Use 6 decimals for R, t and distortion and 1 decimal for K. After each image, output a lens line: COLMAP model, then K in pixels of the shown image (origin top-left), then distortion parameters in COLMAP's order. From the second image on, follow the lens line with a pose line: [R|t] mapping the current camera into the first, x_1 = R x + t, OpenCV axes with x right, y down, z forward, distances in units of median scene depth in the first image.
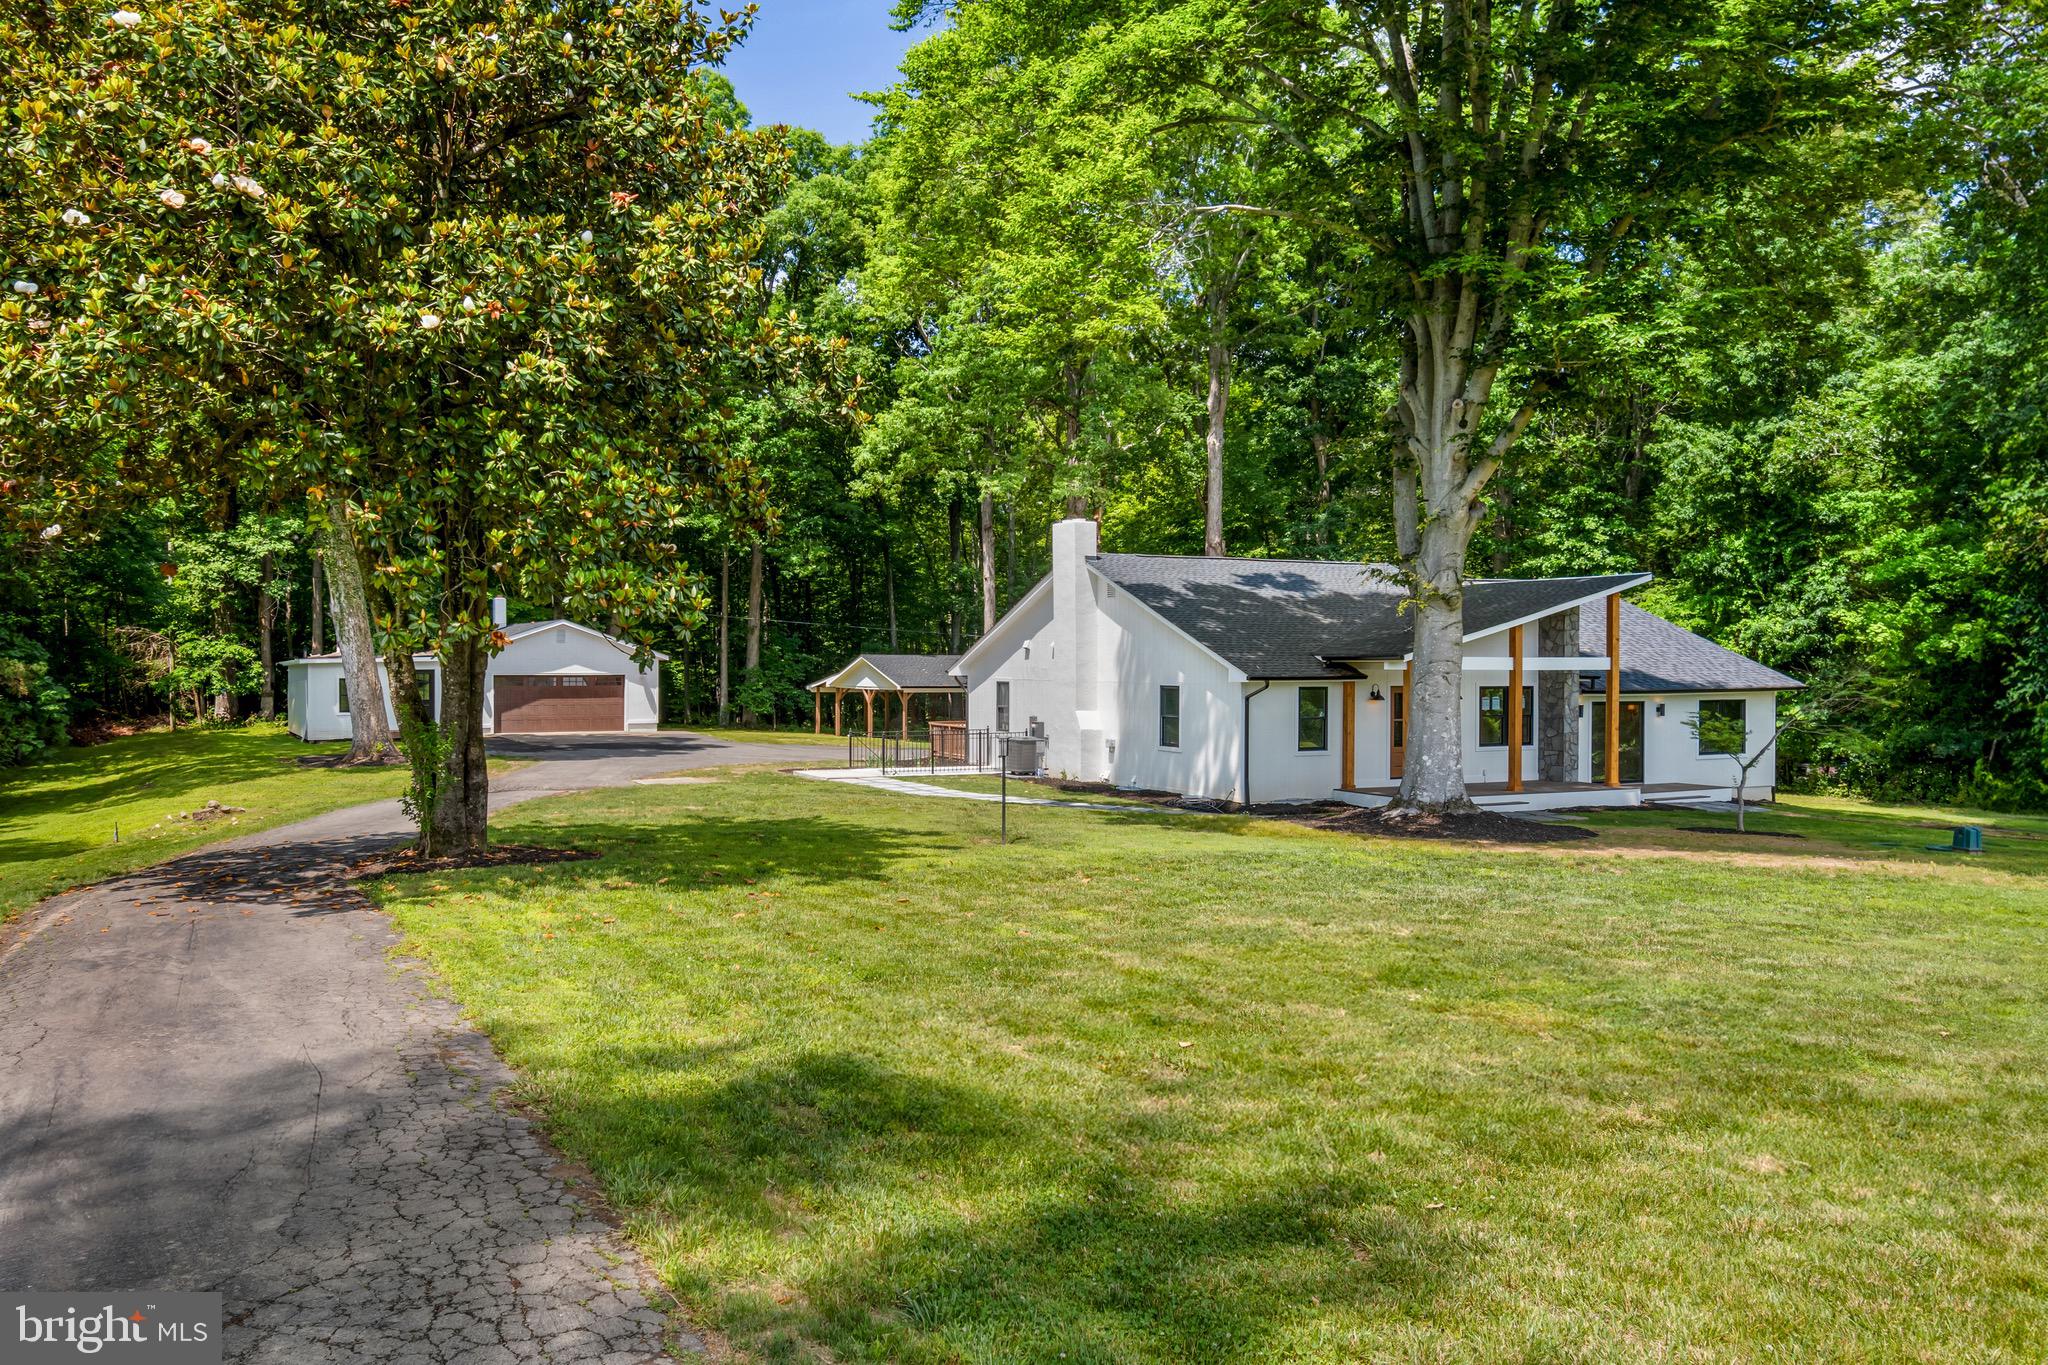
lens RADIAL K [[1587.4, 0, 1026.2], [0, 1587.4, 685.9], [0, 0, 1]] dist [0.008139, 0.001284]
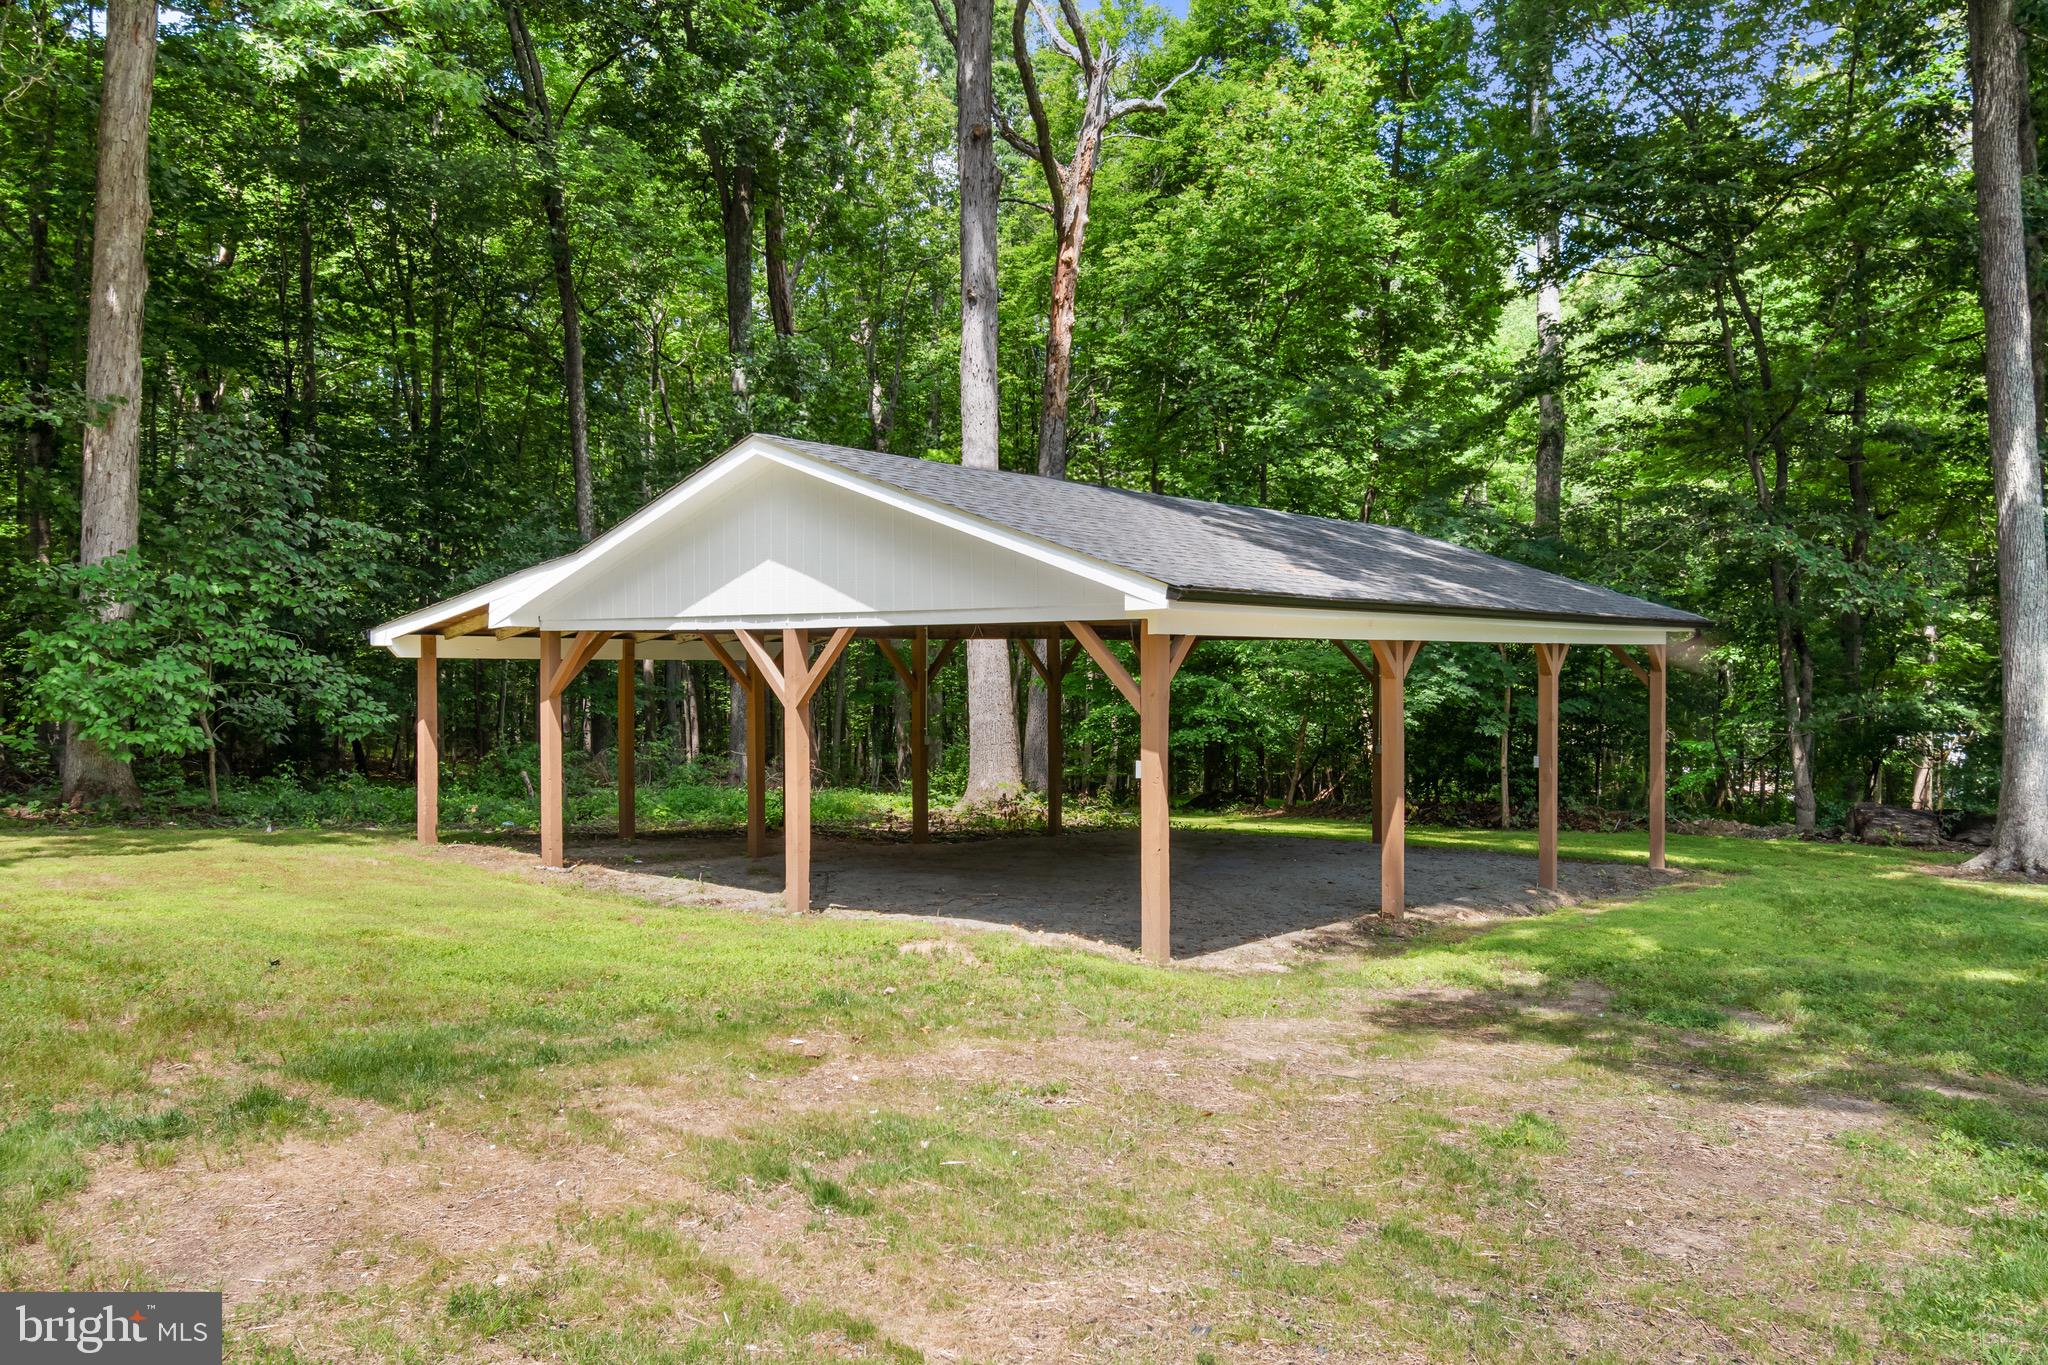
lens RADIAL K [[1473.5, 0, 1029.3], [0, 1473.5, 679.4], [0, 0, 1]] dist [0.004323, 0.000763]
pose [[0.943121, -0.001367, 0.332447, -0.125433], [-0.003881, 0.999878, 0.015121, 0.004108], [-0.332427, -0.015551, 0.943001, 0.806227]]
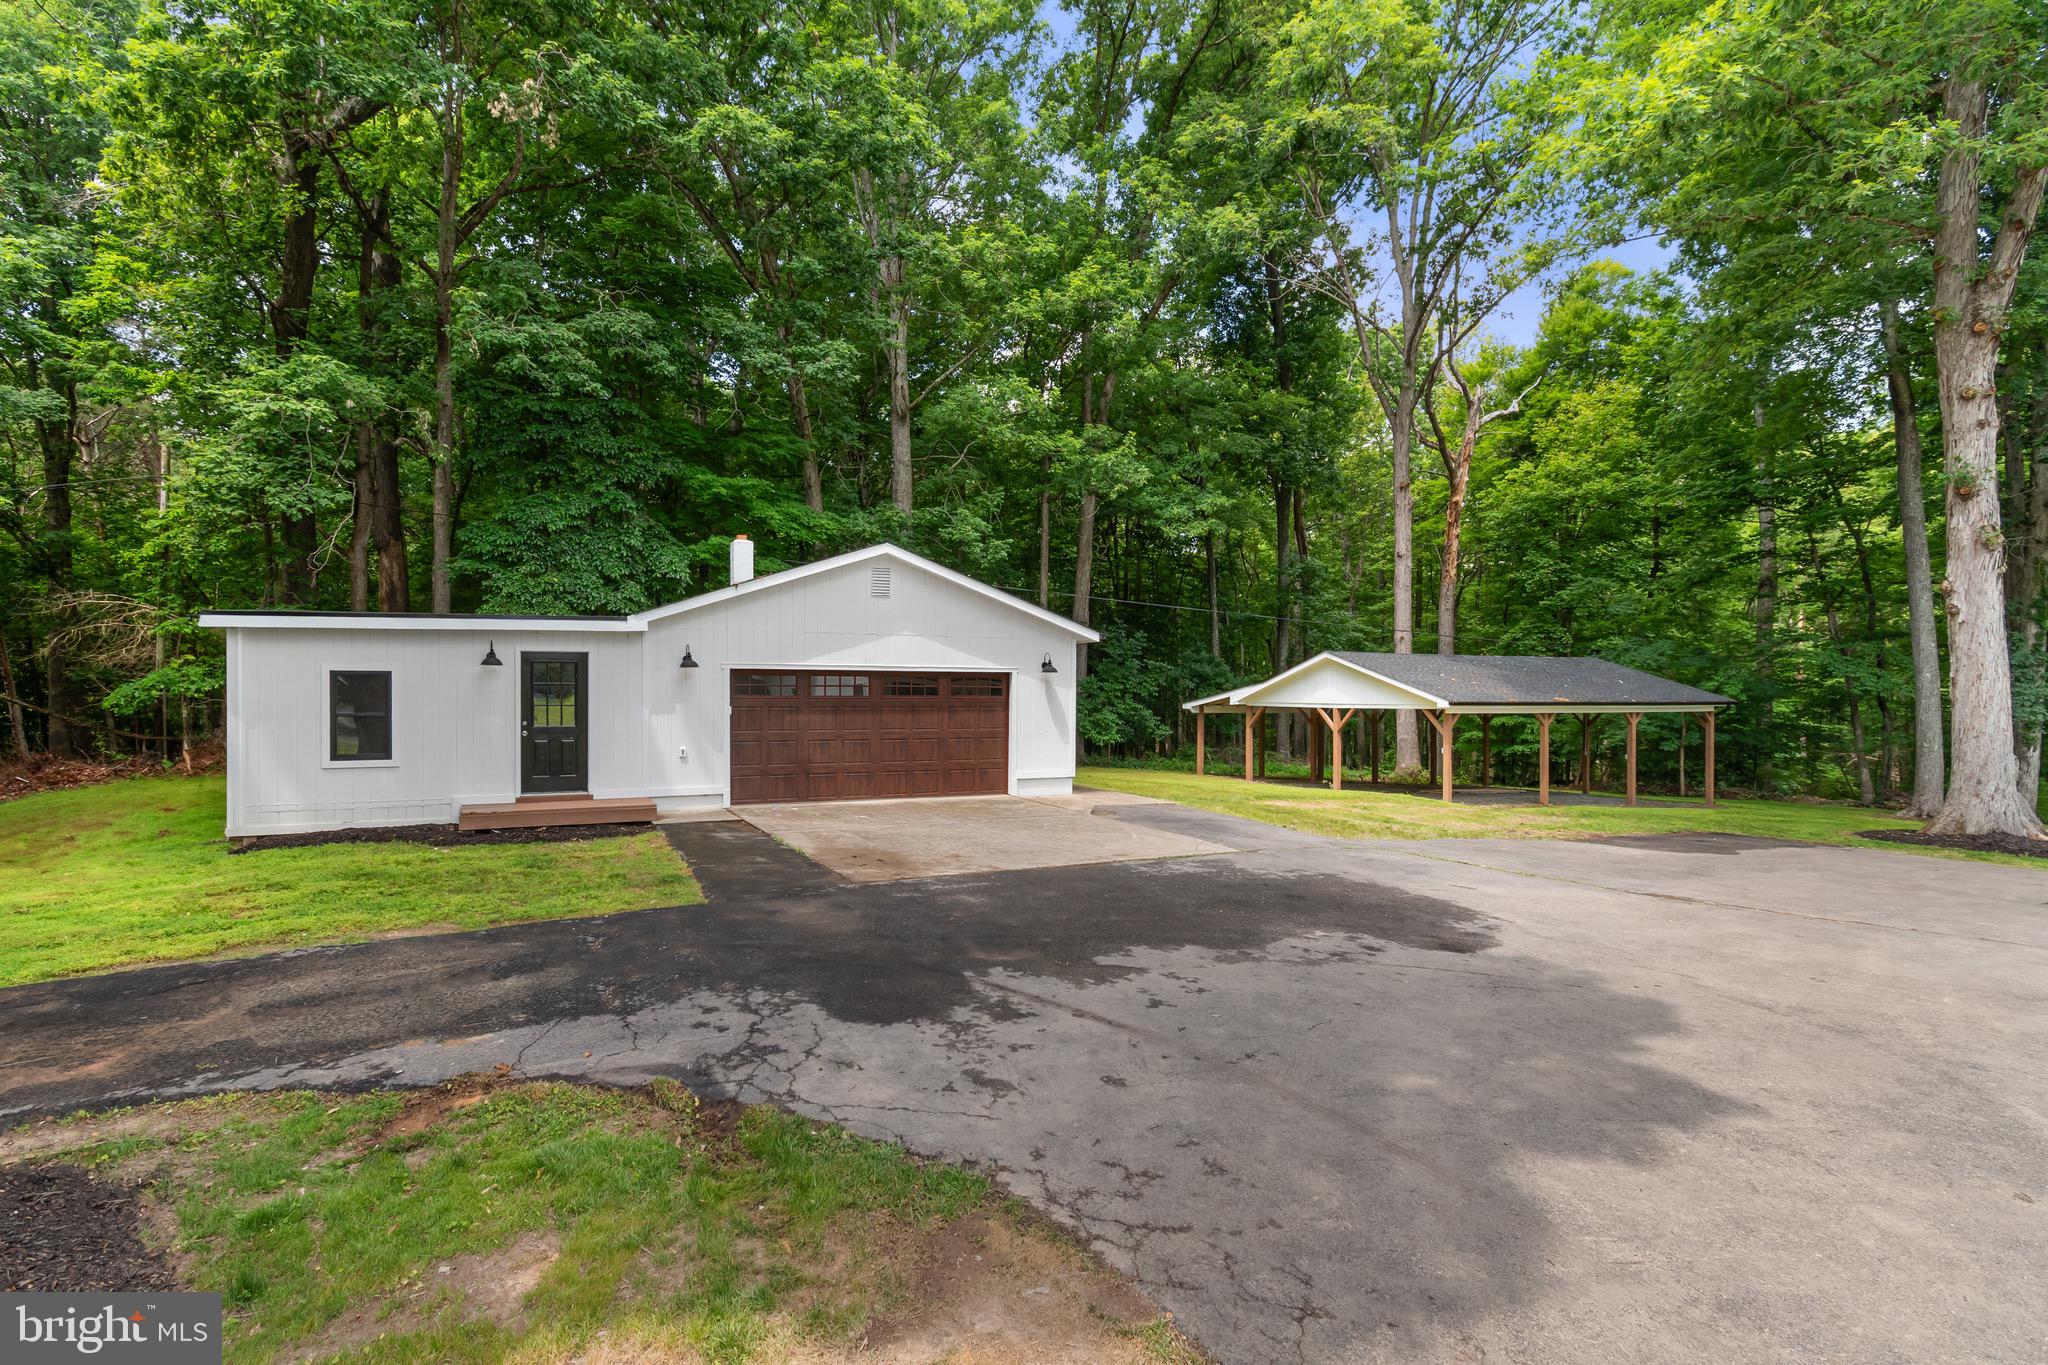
lens RADIAL K [[926.5, 0, 1031.6], [0, 926.5, 686.5], [0, 0, 1]] dist [-0.003627, -0.000185]
pose [[0.996296, 0.010876, -0.085294, -0.177557], [-0.012103, 0.999830, -0.013893, -0.000801], [0.085128, 0.014874, 0.996259, 0.623398]]
